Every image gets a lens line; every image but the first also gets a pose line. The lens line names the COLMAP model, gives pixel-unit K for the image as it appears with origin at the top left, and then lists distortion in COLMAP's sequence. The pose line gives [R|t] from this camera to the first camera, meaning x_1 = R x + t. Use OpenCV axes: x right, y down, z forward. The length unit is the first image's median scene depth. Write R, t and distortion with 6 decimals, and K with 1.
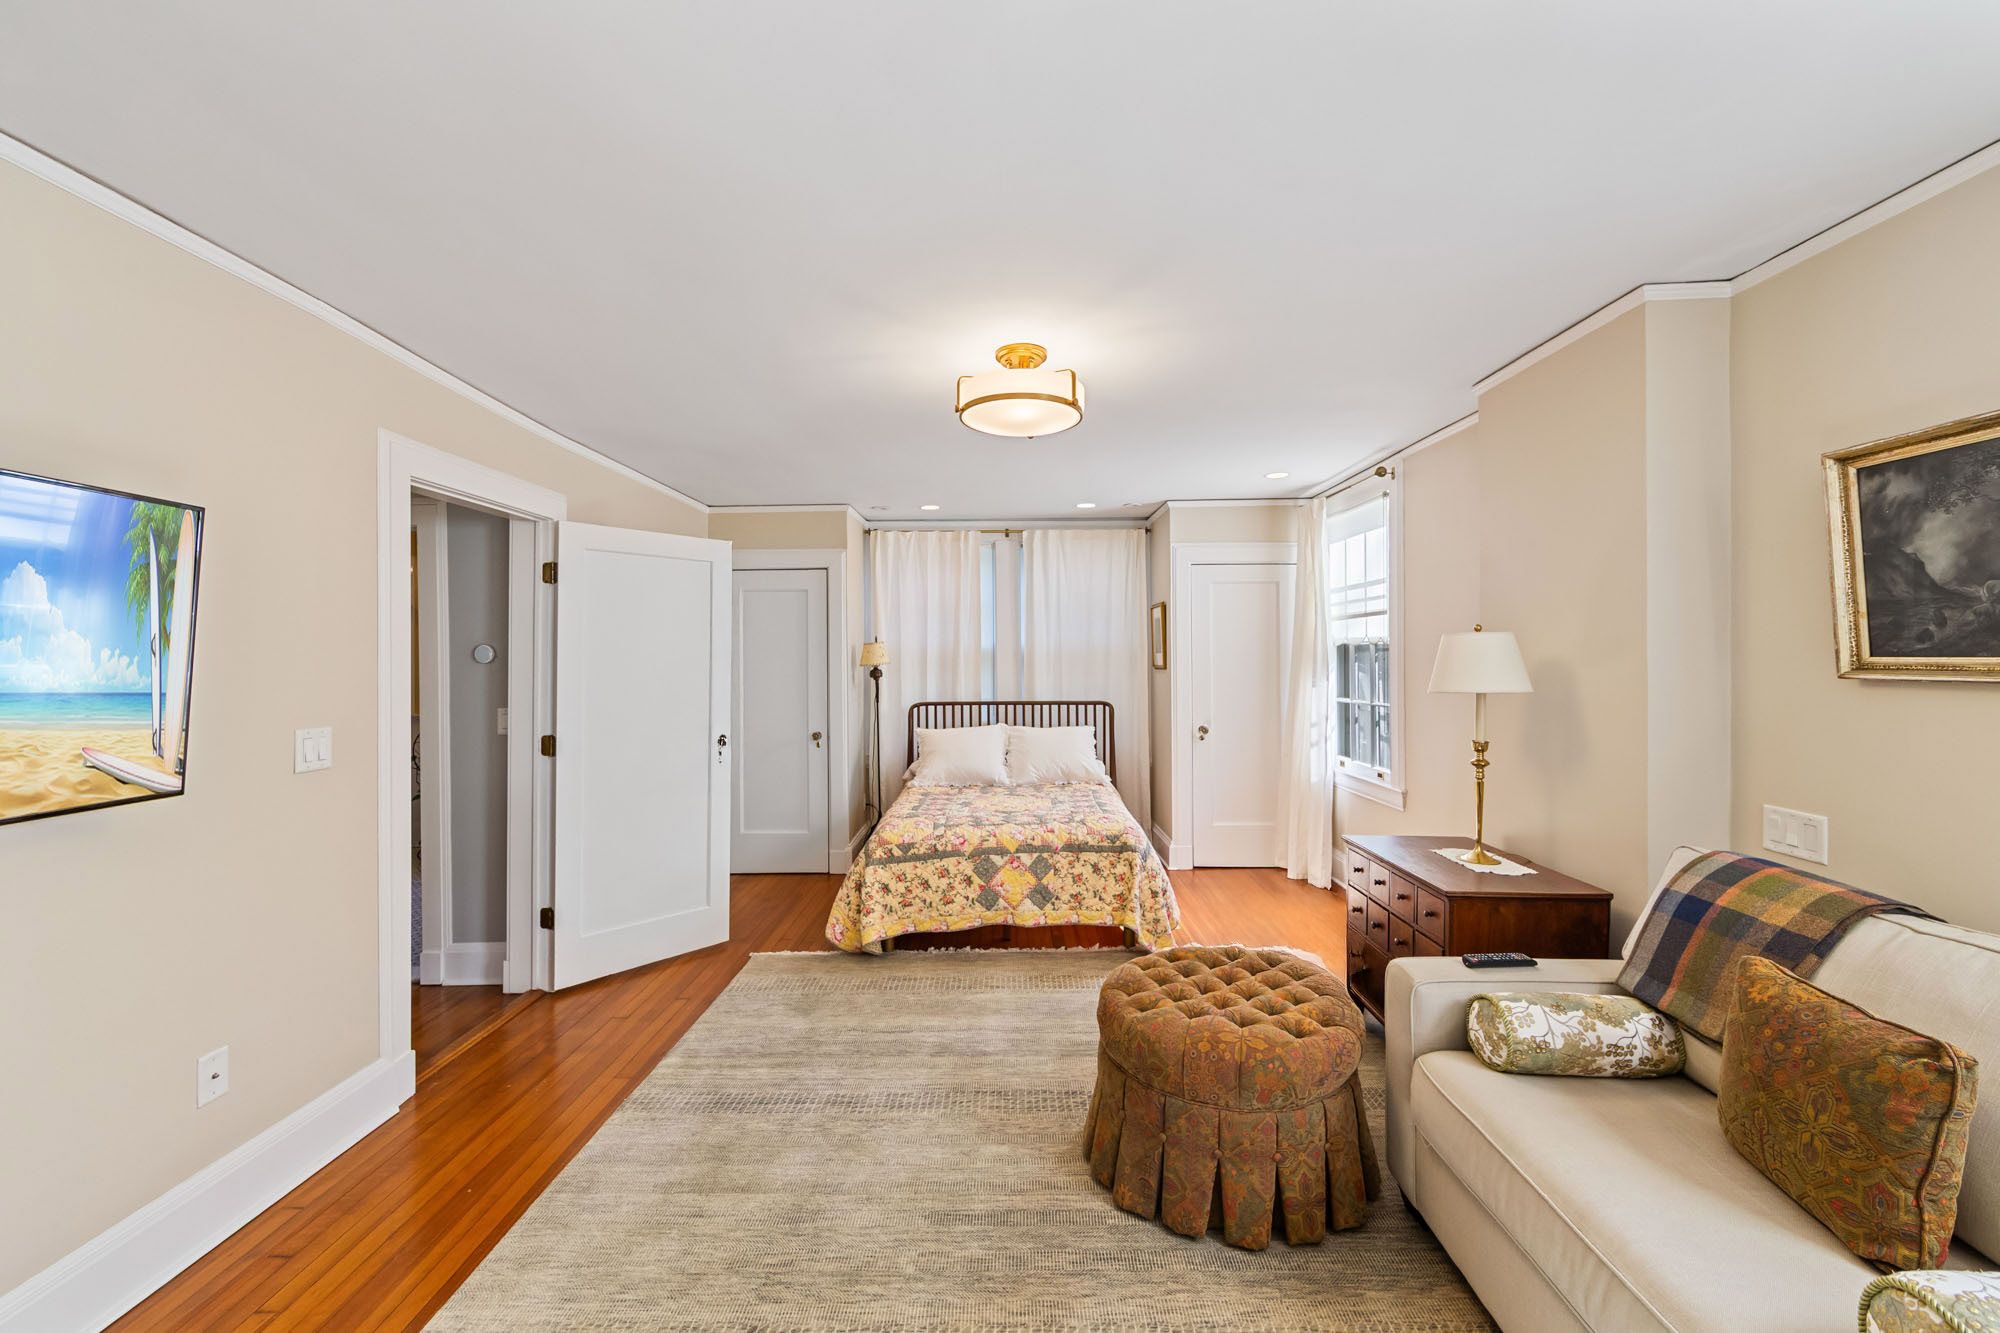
lens RADIAL K [[802.5, 0, 998.7], [0, 802.5, 654.2], [0, 0, 1]] dist [0.001591, -0.001471]
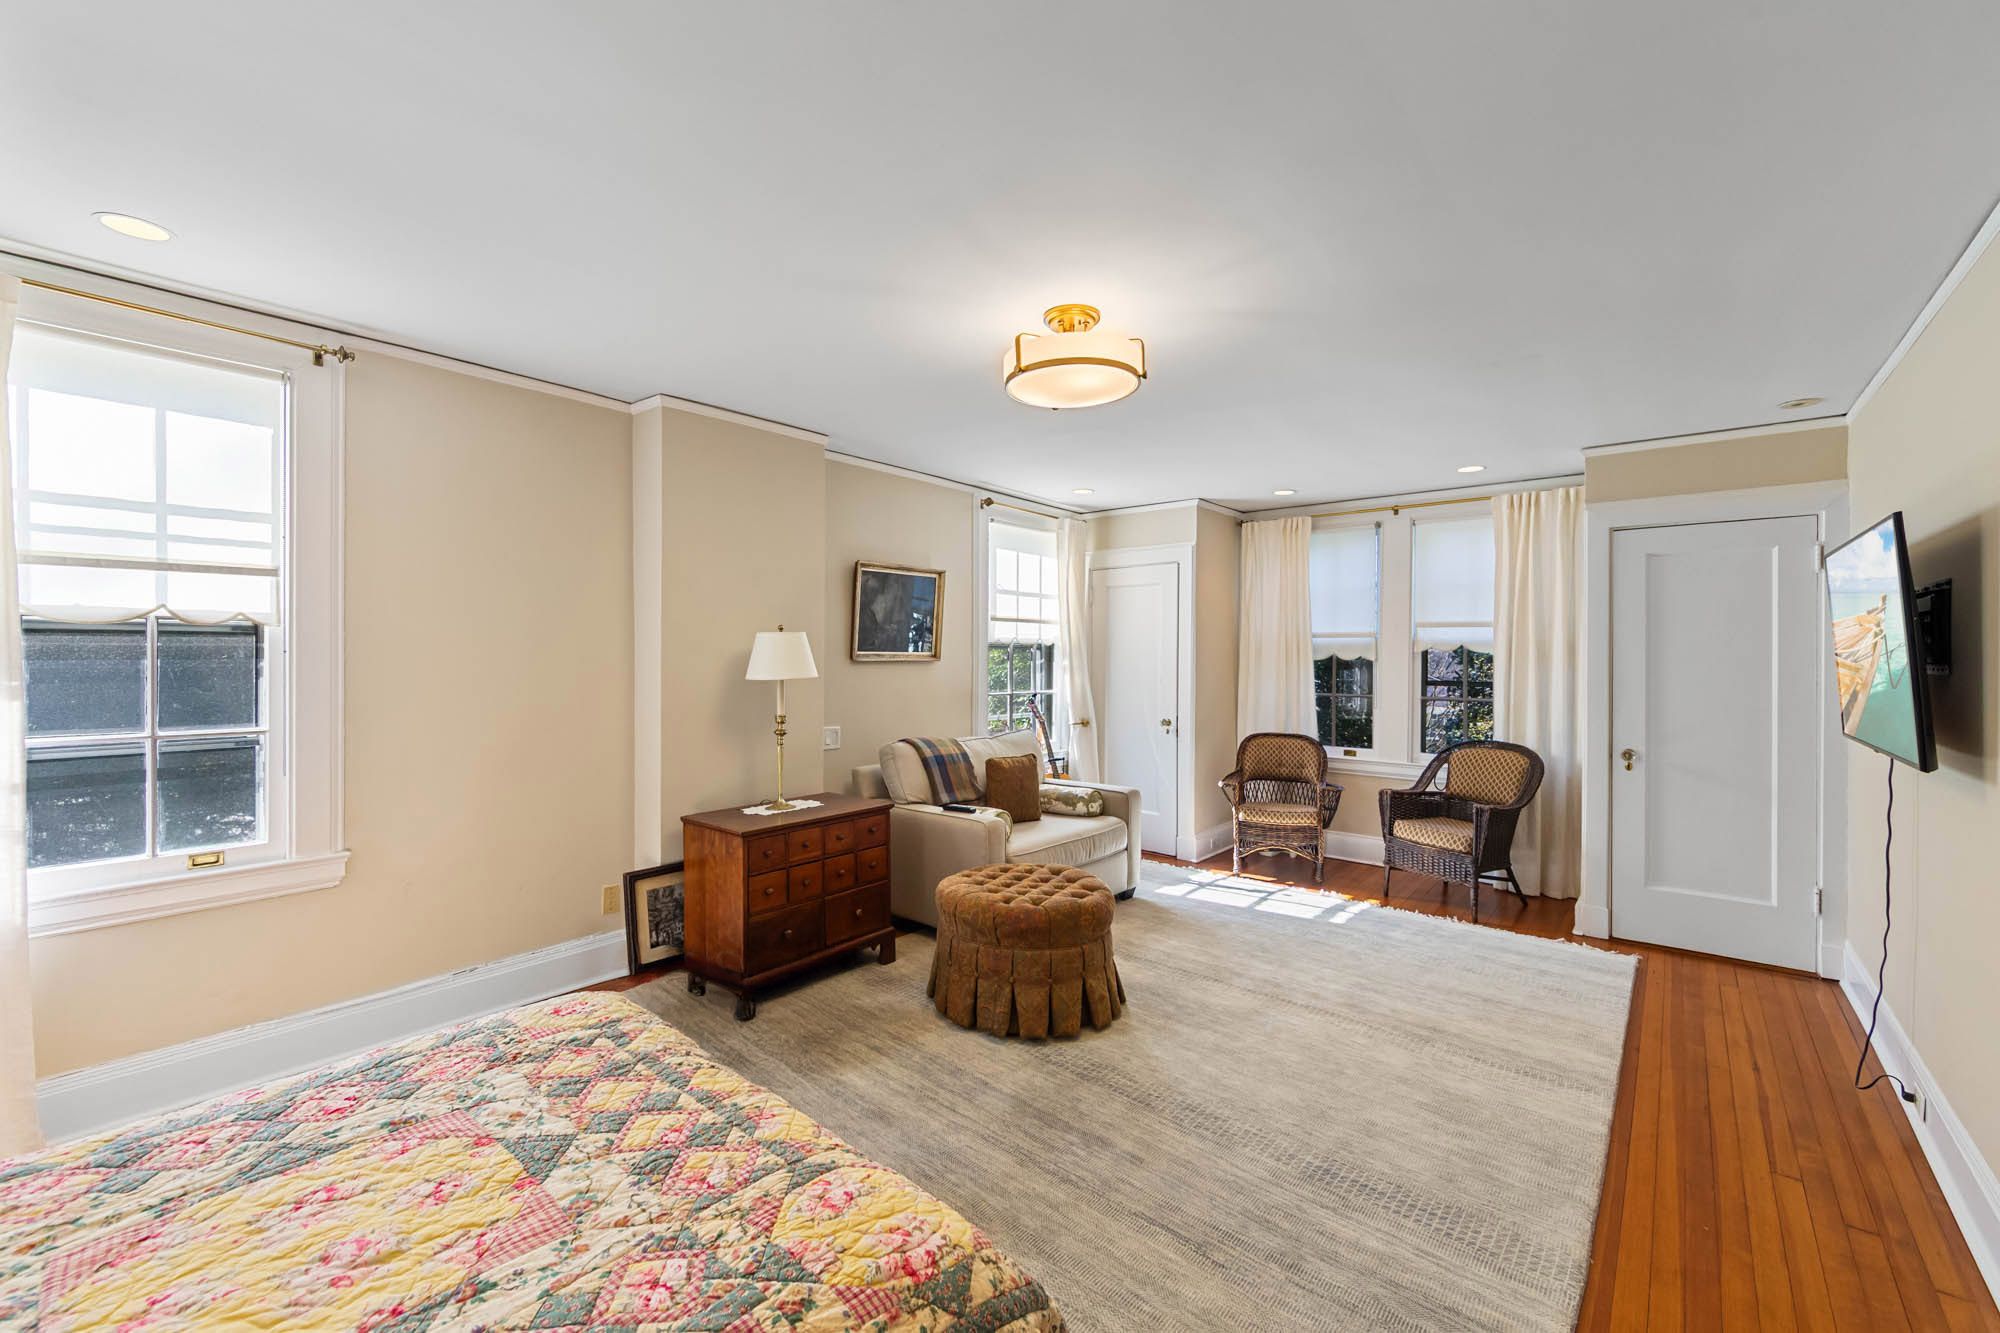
lens RADIAL K [[802.5, 0, 999.0], [0, 802.5, 659.6], [0, 0, 1]] dist [0.001591, -0.001471]
pose [[-0.767960, -0.004154, 0.640484, -0.506112], [-0.004837, 0.999988, 0.000686, 0.016434], [-0.640479, -0.002571, -0.767971, 1.791255]]
